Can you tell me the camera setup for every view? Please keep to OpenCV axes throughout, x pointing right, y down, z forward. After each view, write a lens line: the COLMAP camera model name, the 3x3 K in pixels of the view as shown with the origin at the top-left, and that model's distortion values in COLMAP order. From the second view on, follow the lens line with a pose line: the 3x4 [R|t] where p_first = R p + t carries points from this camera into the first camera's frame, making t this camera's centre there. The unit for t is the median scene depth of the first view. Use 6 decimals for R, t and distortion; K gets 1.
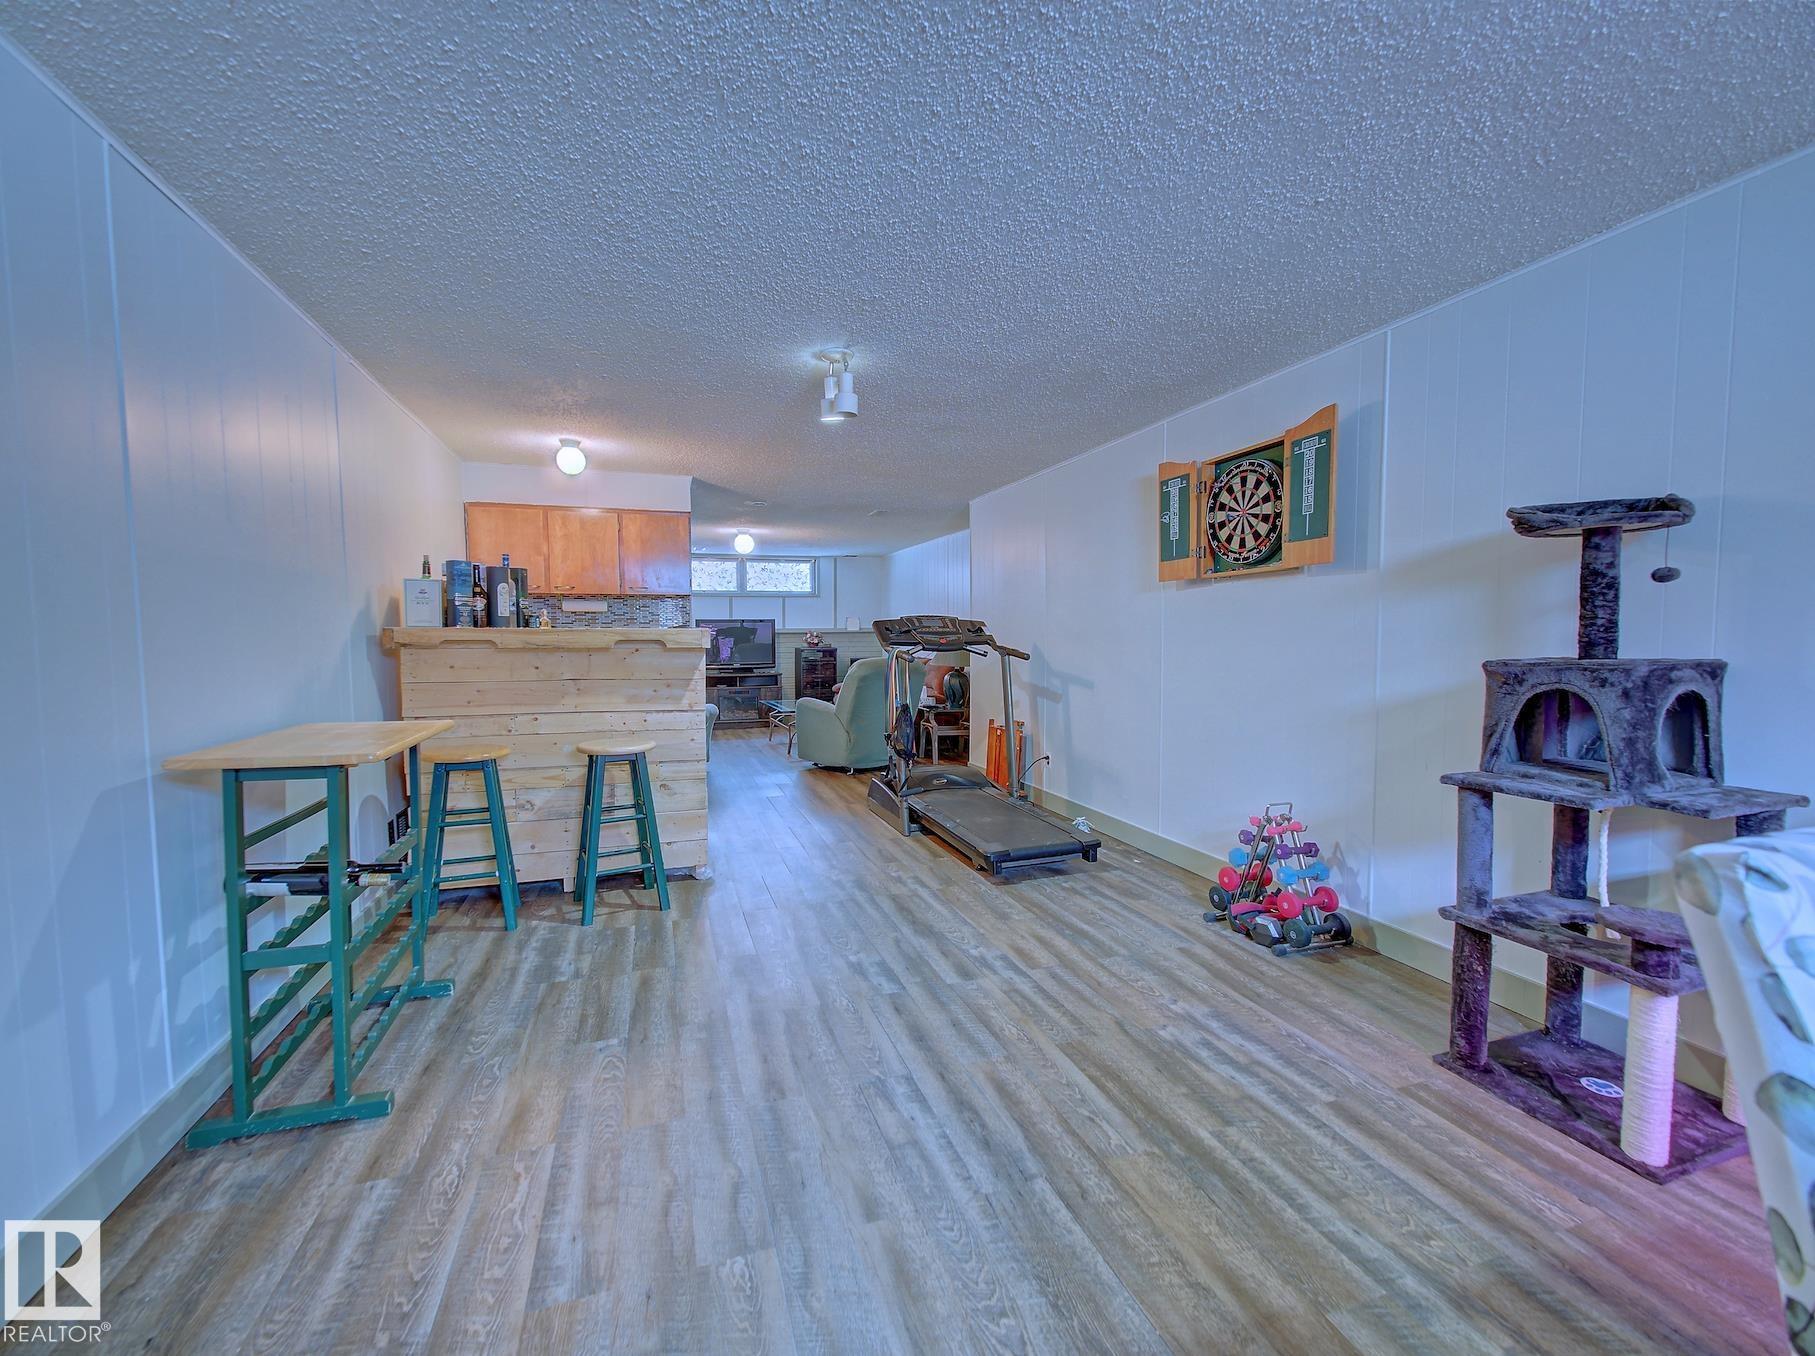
lens RADIAL K [[744.2, 0, 892.6], [0, 744.2, 677.8], [0, 0, 1]] dist [0.001014, 0.000052]
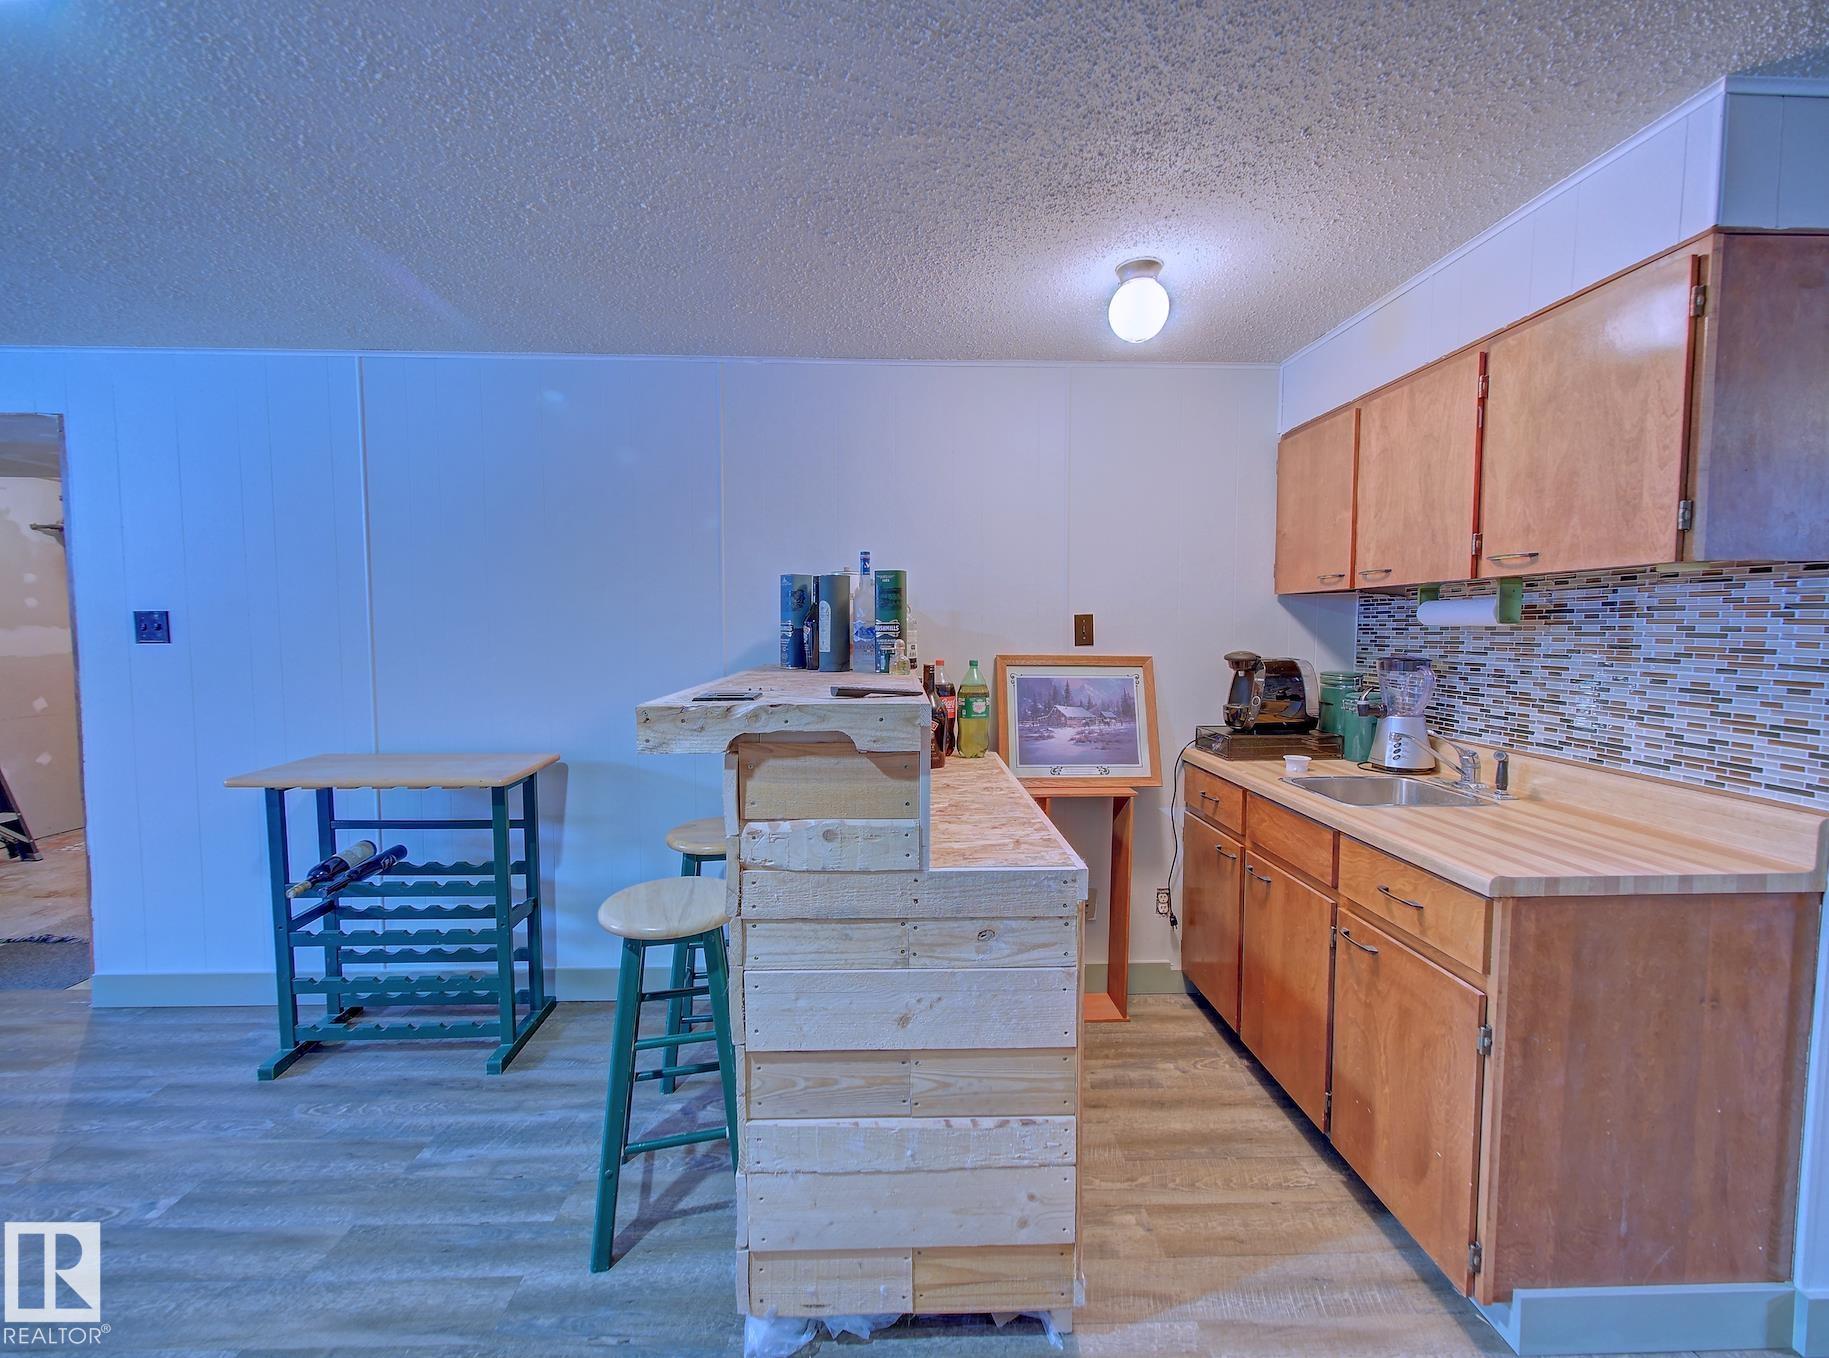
lens RADIAL K [[739.1, 0, 903.1], [0, 739.1, 676.0], [0, 0, 1]] dist [0.000814, 0.000302]
pose [[-0.276656, 0.065820, -0.958712, 0.081980], [-0.053683, 0.995035, 0.083806, -0.127043], [0.959468, 0.074652, -0.271749, 1.307563]]
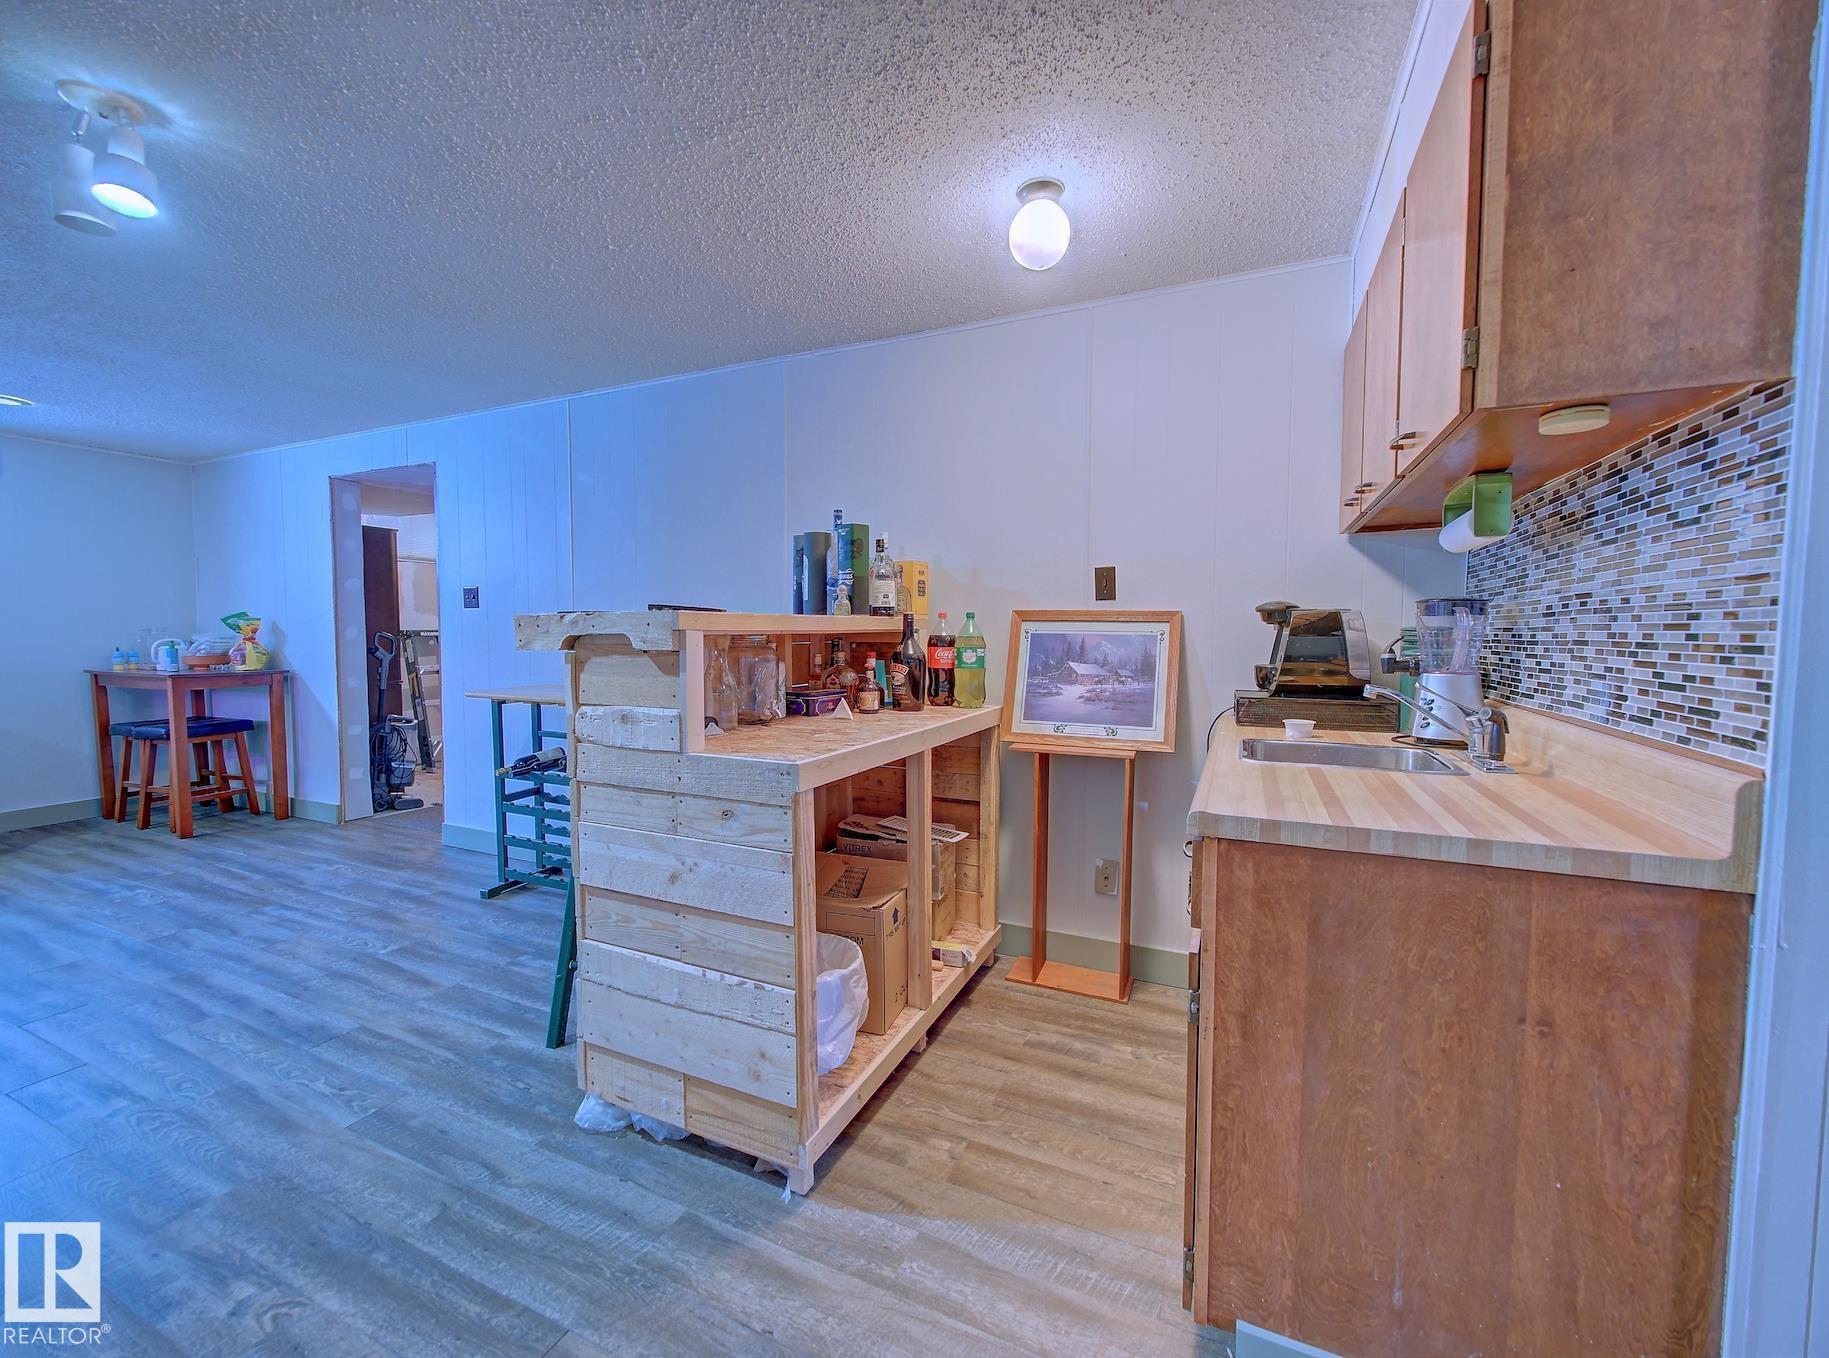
lens RADIAL K [[733.7, 0, 893.2], [0, 733.7, 674.3], [0, 0, 1]] dist [0.001083, 0.000143]
pose [[-0.675664, 0.045835, -0.735784, -0.045468], [-0.042711, 0.993955, 0.101138, -0.093055], [0.735972, 0.099761, -0.669622, 1.636891]]
